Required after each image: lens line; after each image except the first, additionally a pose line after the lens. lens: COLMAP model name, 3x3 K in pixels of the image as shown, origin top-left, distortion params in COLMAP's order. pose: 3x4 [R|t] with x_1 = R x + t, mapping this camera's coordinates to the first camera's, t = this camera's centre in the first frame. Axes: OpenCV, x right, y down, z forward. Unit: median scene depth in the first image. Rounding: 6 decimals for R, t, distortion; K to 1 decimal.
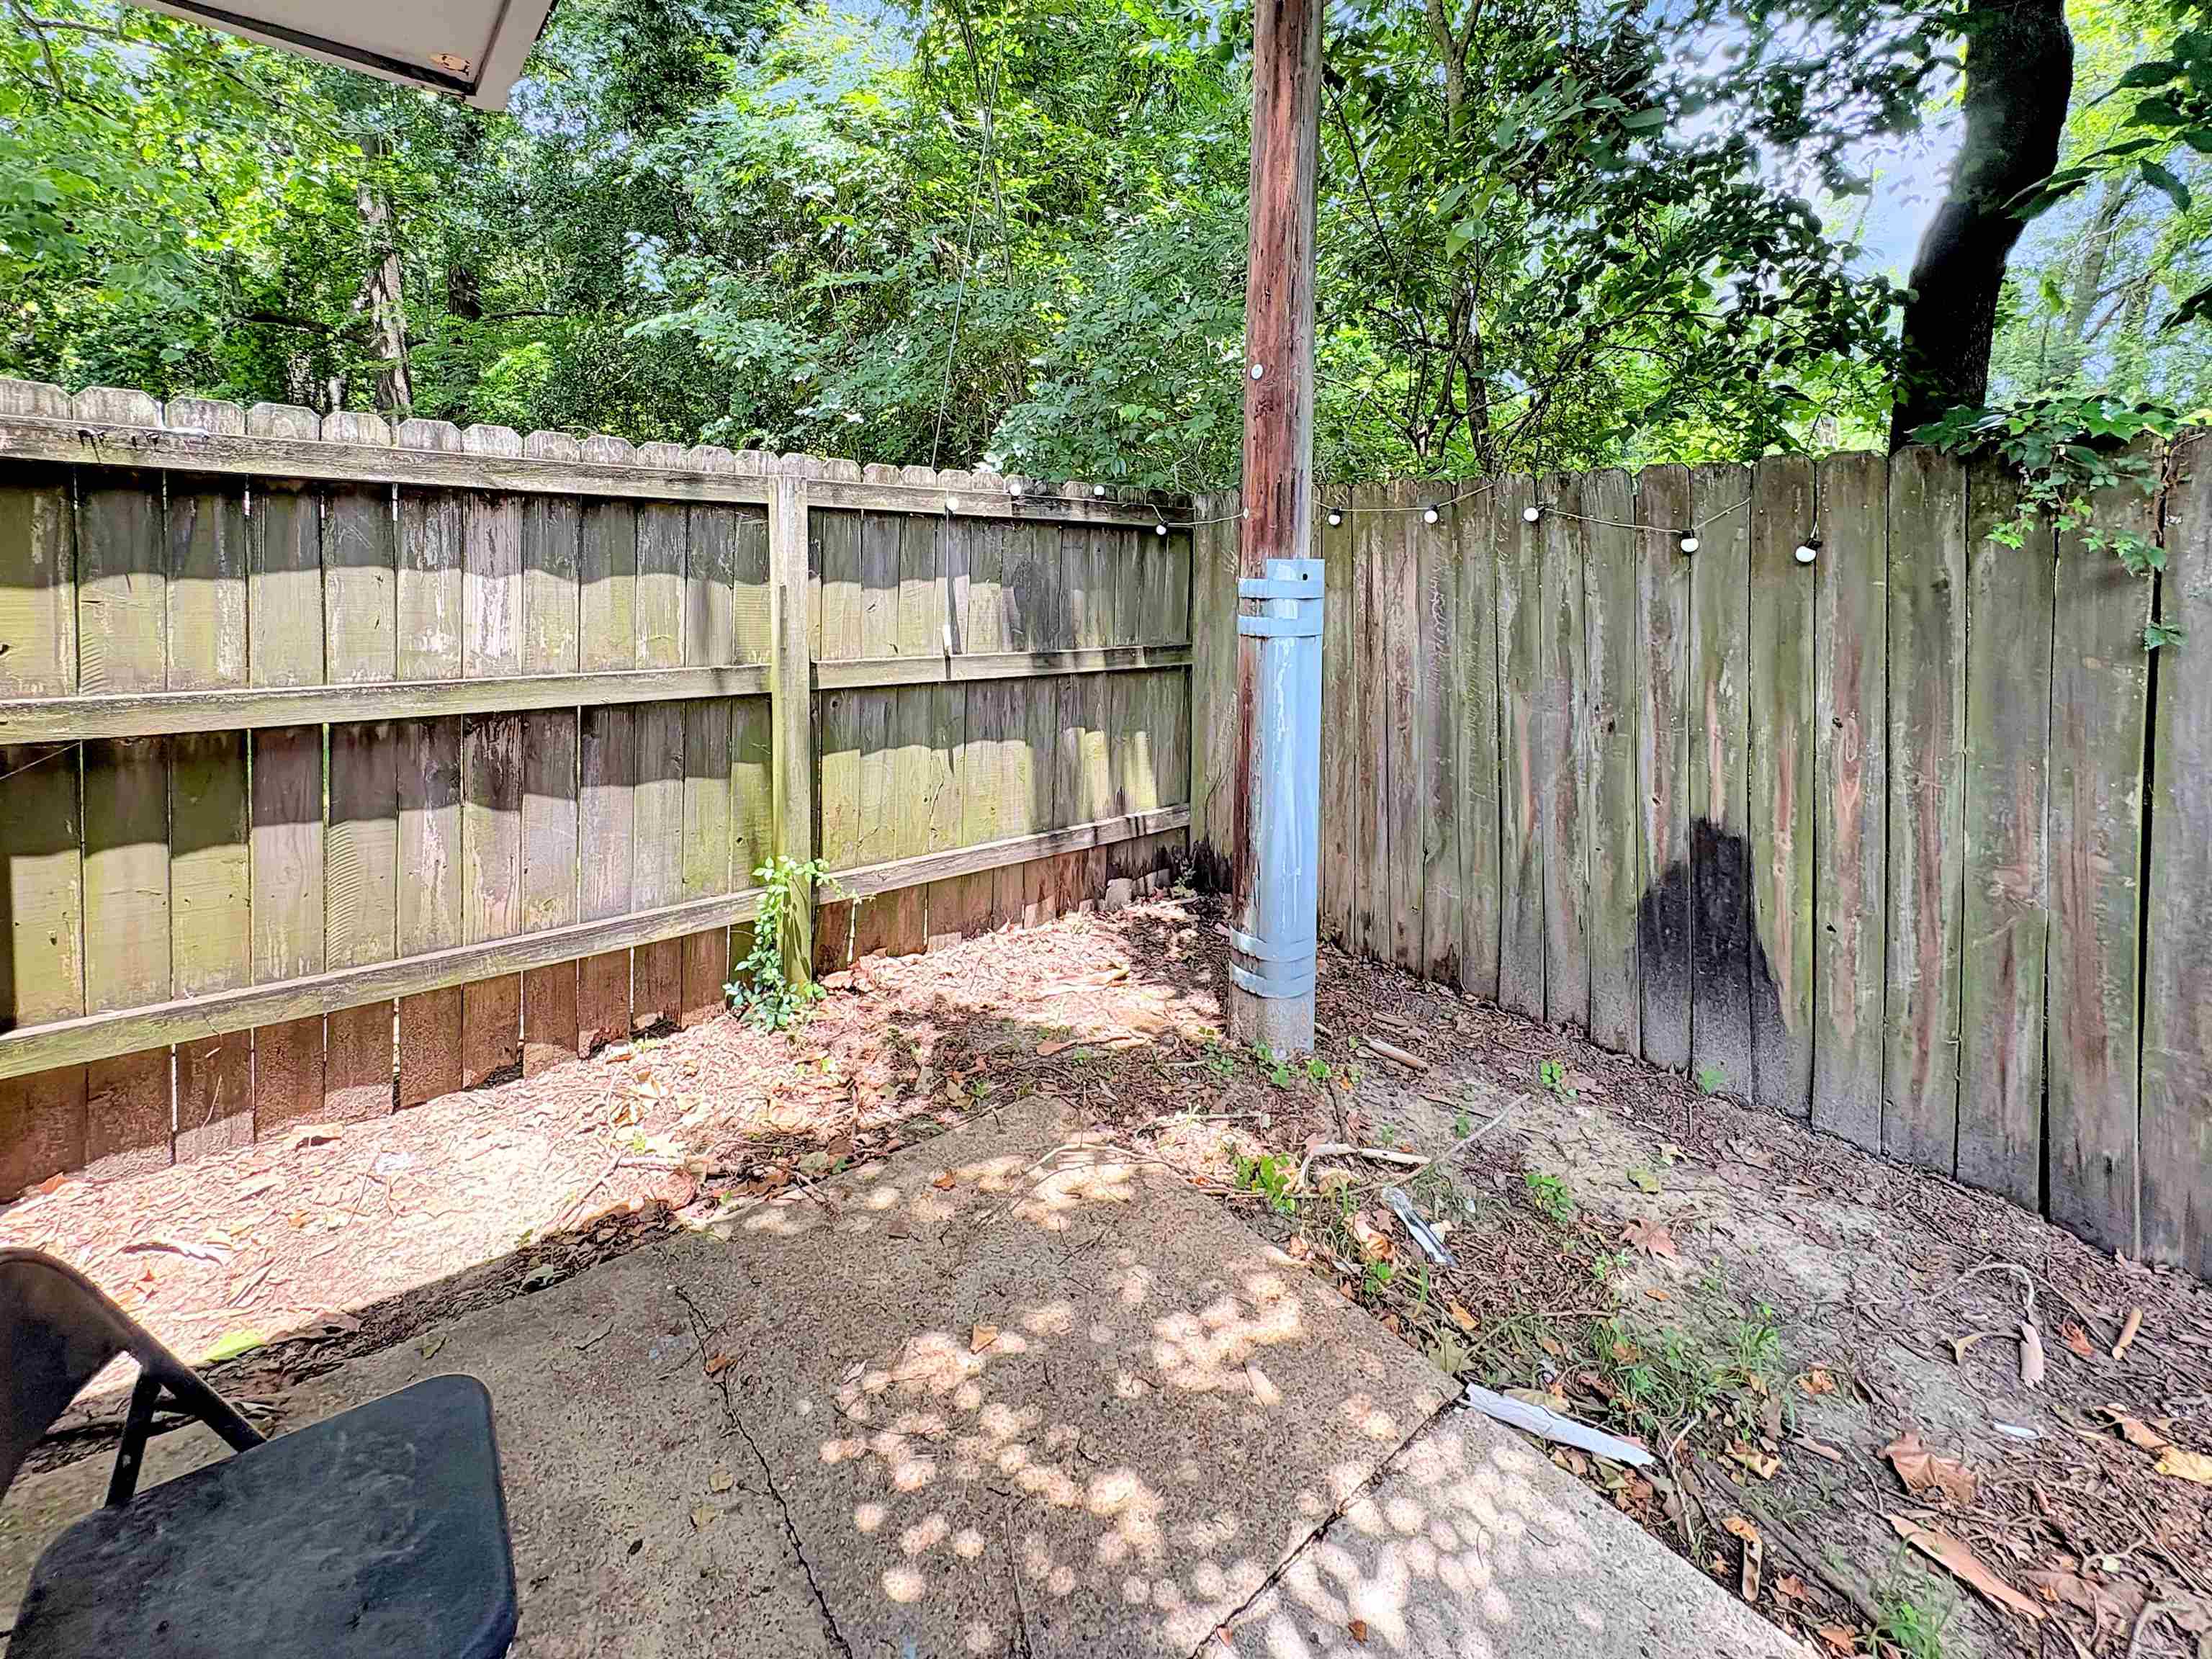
lens RADIAL K [[927.6, 0, 1101.0], [0, 927.6, 834.0], [0, 0, 1]] dist [-0.000690, -0.000311]
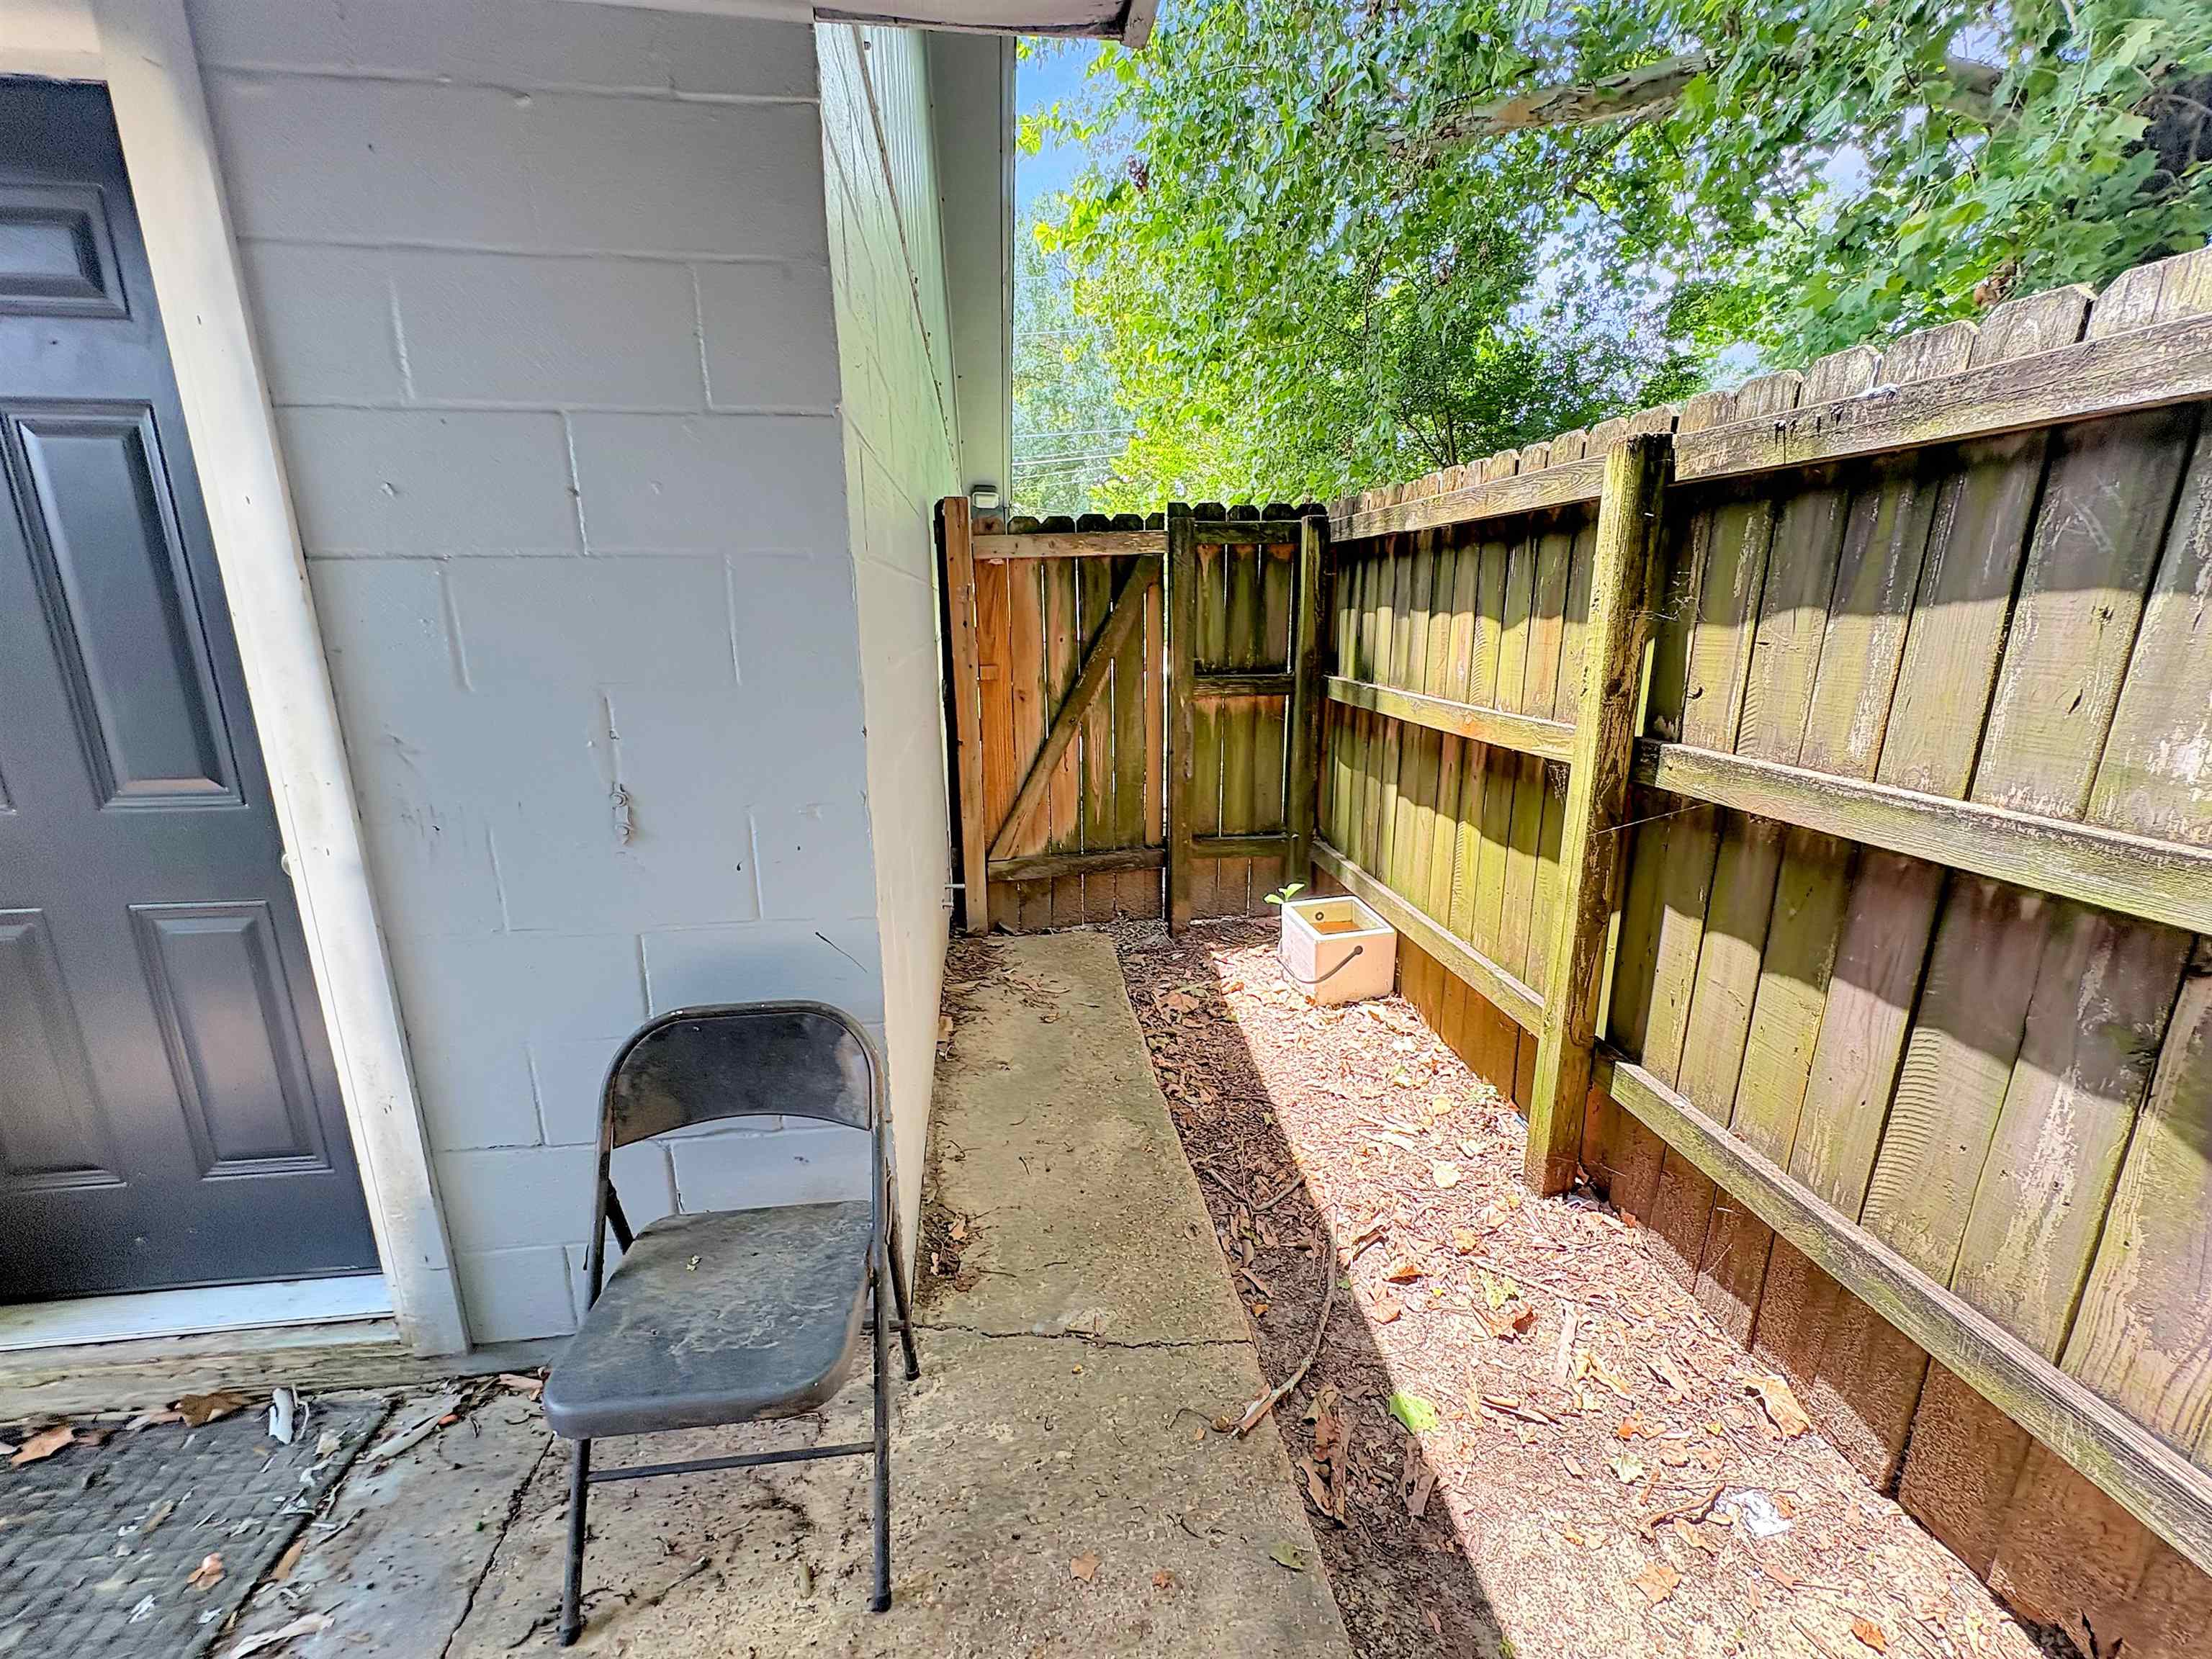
lens RADIAL K [[927.6, 0, 1101.0], [0, 927.6, 834.0], [0, 0, 1]] dist [-0.000690, -0.000311]
pose [[-0.541210, 0.174386, -0.822606, -0.080830], [-0.249760, 0.900776, 0.355279, -0.219629], [0.802939, 0.397735, -0.443954, 0.865855]]
